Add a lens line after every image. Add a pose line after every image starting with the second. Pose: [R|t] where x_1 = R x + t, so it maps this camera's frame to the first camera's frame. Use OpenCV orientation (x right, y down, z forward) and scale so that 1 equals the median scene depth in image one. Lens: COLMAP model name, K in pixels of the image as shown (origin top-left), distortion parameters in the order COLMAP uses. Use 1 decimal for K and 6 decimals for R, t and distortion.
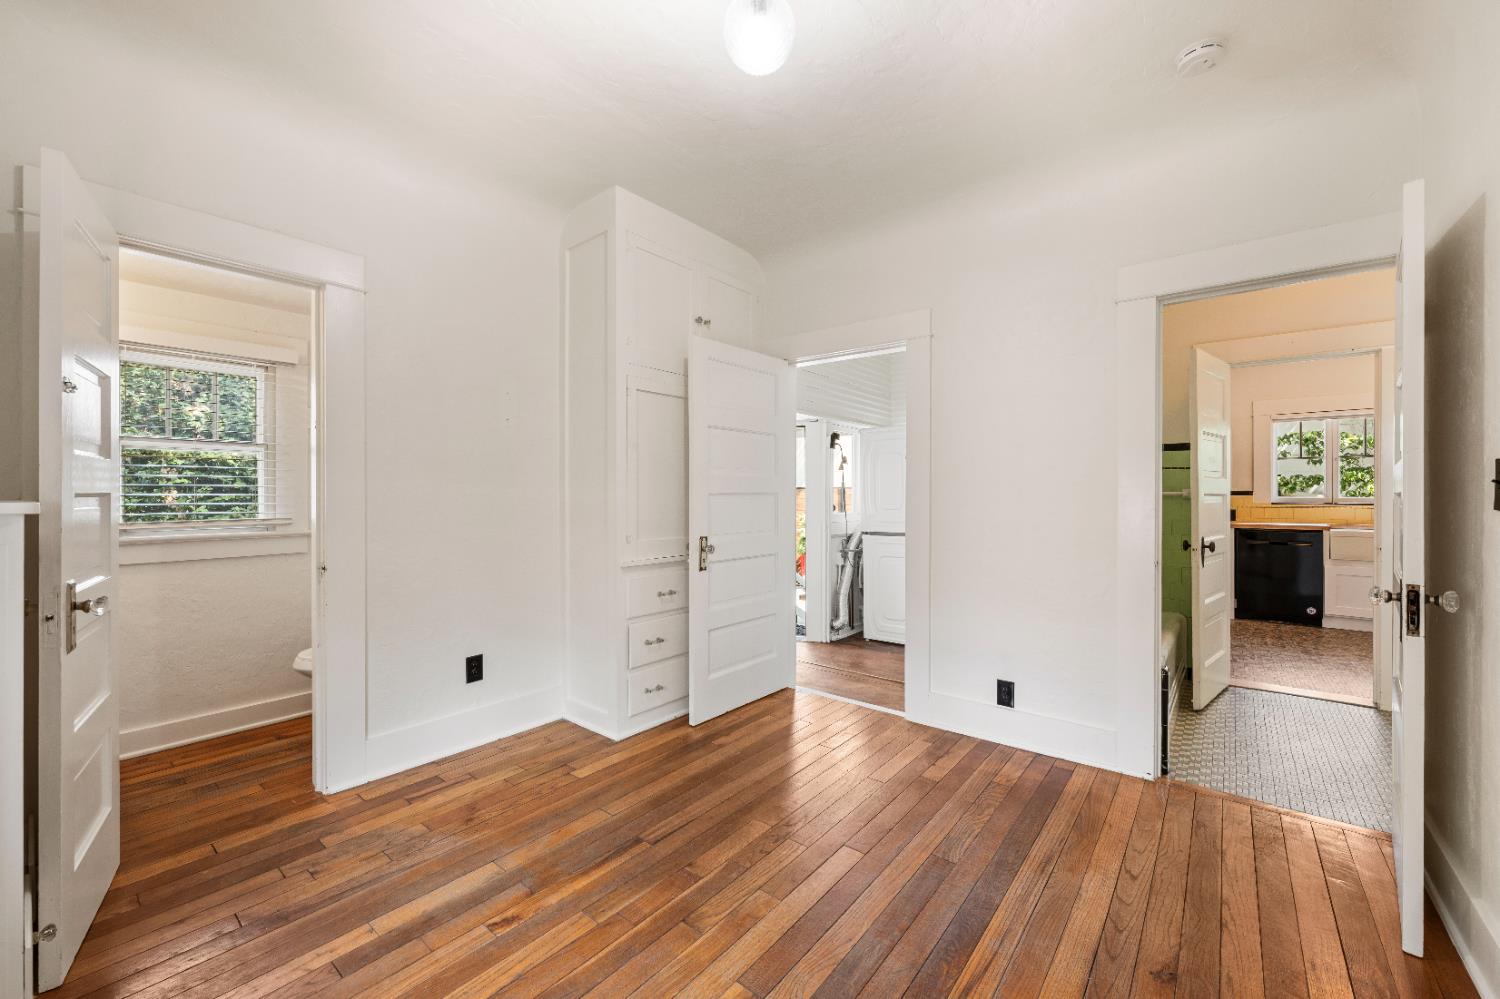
lens RADIAL K [[594.5, 0, 753.7], [0, 594.5, 499.2], [0, 0, 1]] dist [-0.002701, 0.000012]
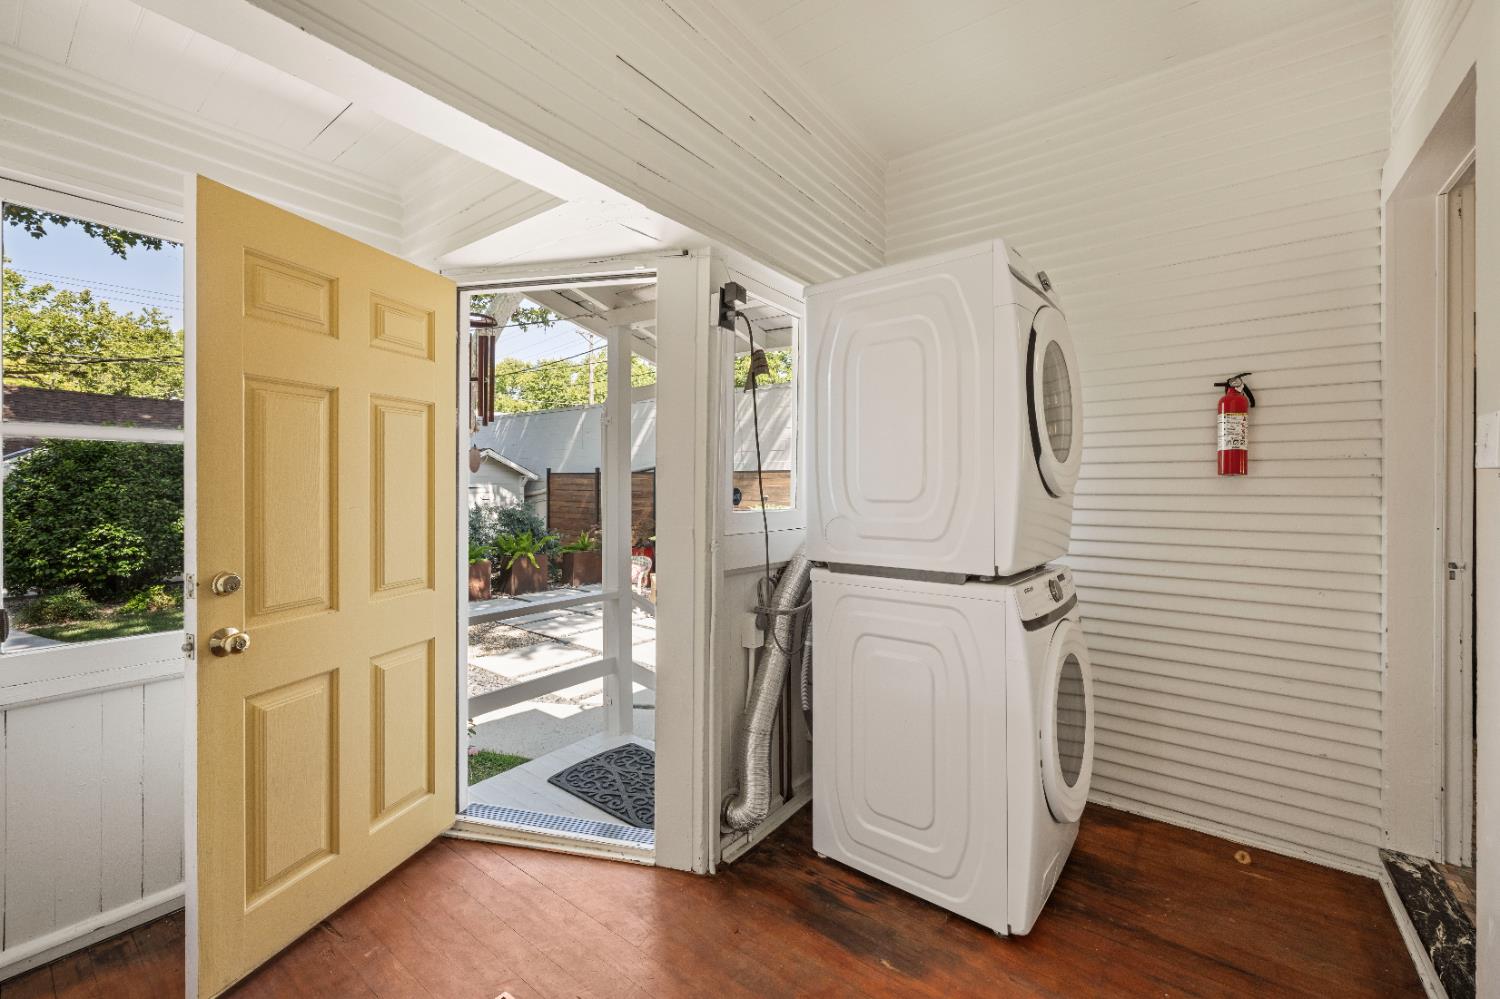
lens RADIAL K [[594.5, 0, 753.7], [0, 594.5, 499.2], [0, 0, 1]] dist [-0.002701, 0.000012]
pose [[0.999503, 0.005397, 0.031064, 0.135223], [-0.005752, 0.999919, 0.011338, 0.011624], [-0.031000, -0.011511, 0.999453, 0.629599]]
